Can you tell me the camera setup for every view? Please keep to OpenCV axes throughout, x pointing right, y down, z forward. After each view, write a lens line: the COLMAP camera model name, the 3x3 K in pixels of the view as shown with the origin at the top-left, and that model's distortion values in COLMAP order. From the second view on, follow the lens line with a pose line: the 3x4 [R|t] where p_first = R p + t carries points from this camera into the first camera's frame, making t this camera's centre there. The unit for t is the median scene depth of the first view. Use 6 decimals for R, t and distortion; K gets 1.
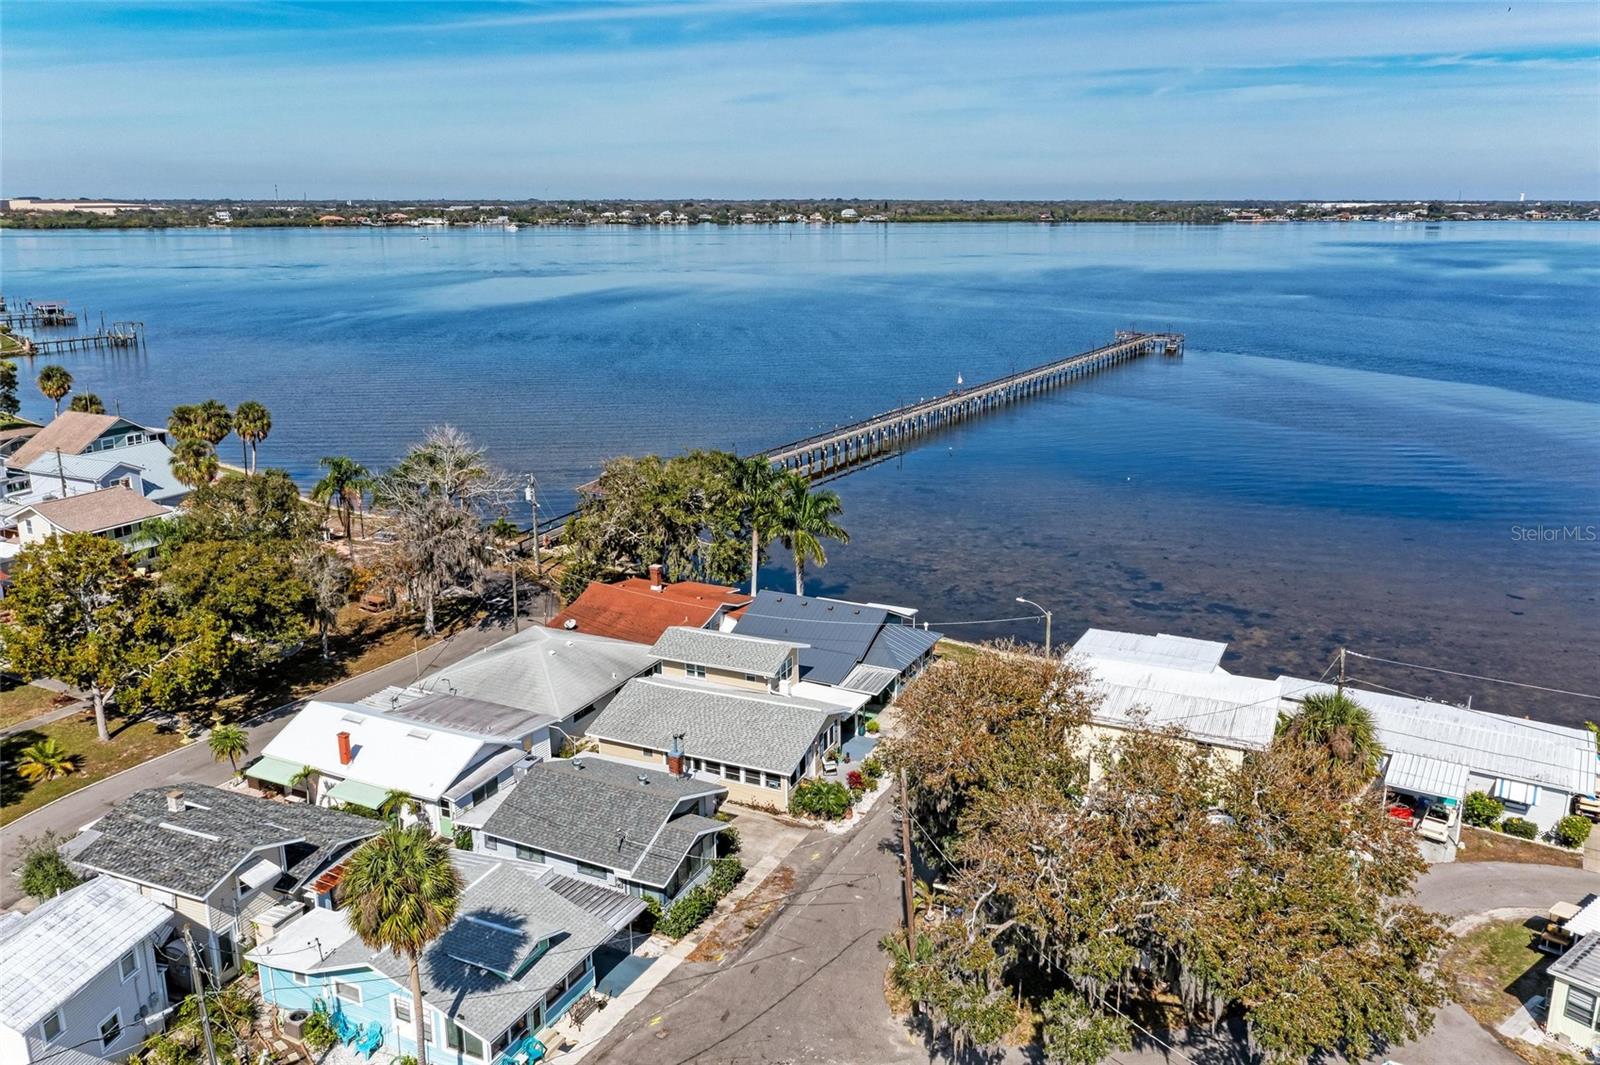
lens RADIAL K [[1284.1, 0, 800.0], [0, 1284.1, 532.5], [0, 0, 1]] dist [-0.003774, -0.002832]
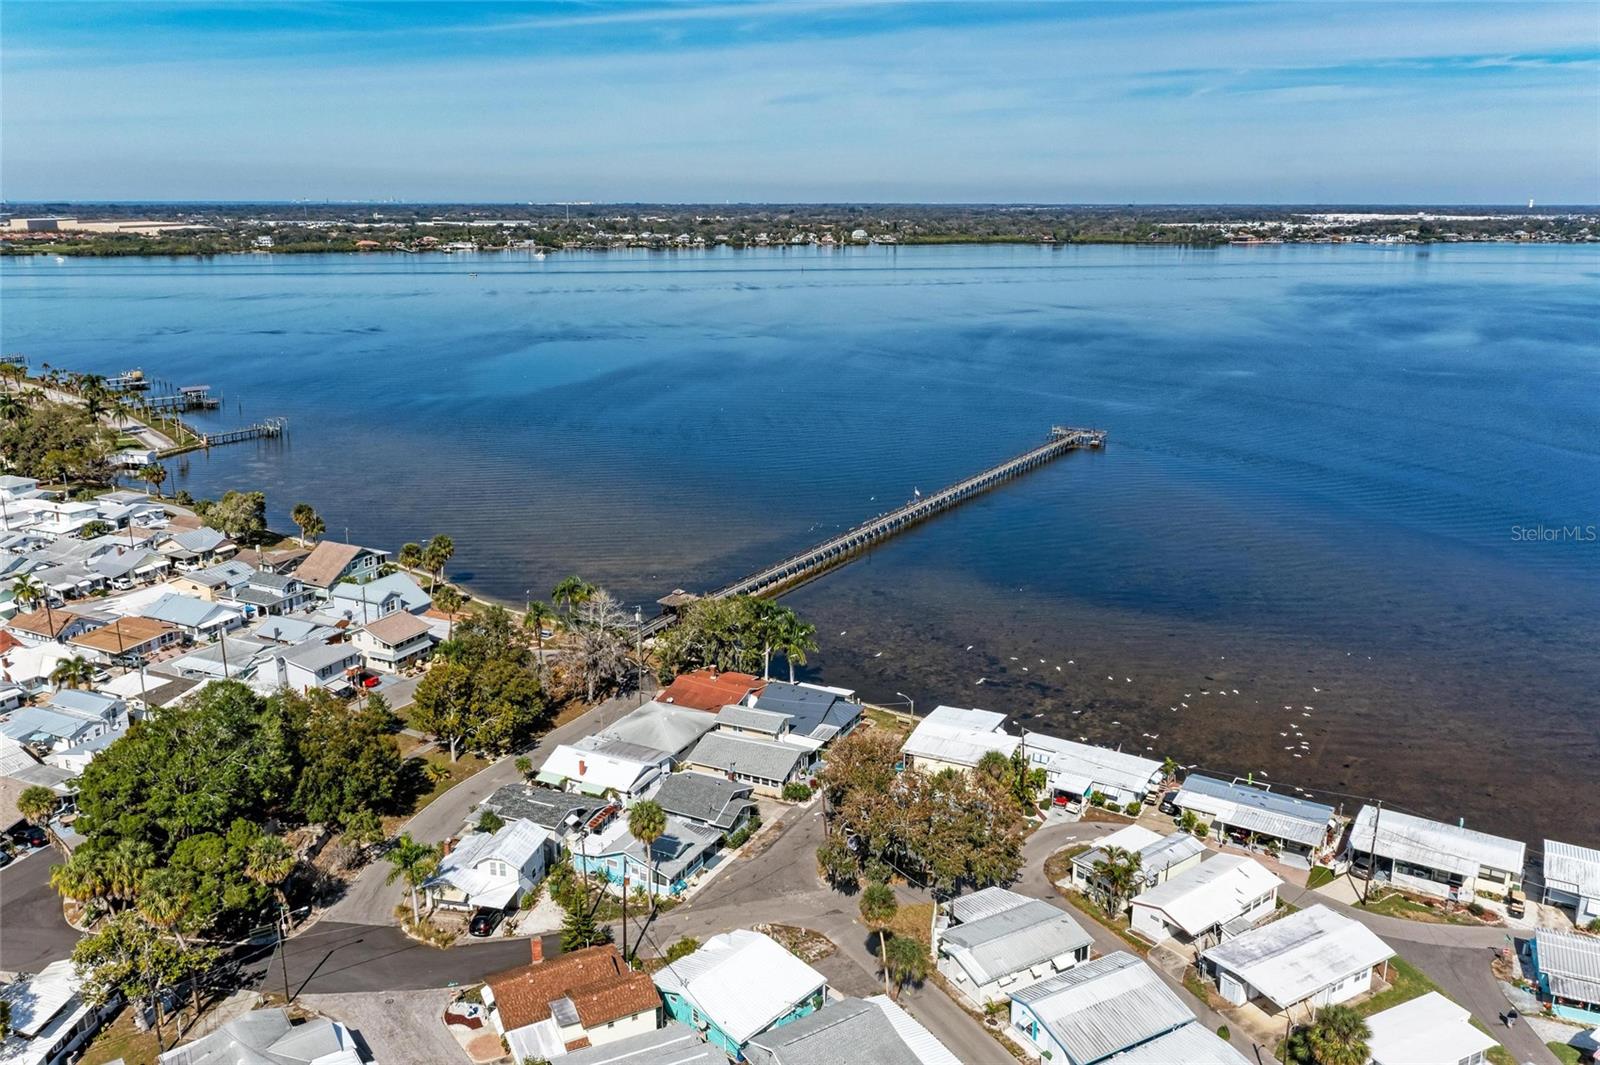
lens RADIAL K [[1284.1, 0, 800.0], [0, 1284.1, 532.5], [0, 0, 1]] dist [-0.003774, -0.002832]
pose [[0.999942, 0.003858, -0.010041, 0.034719], [-0.003843, 0.999991, 0.001569, -0.196203], [0.010047, -0.001530, 0.999948, -0.977352]]
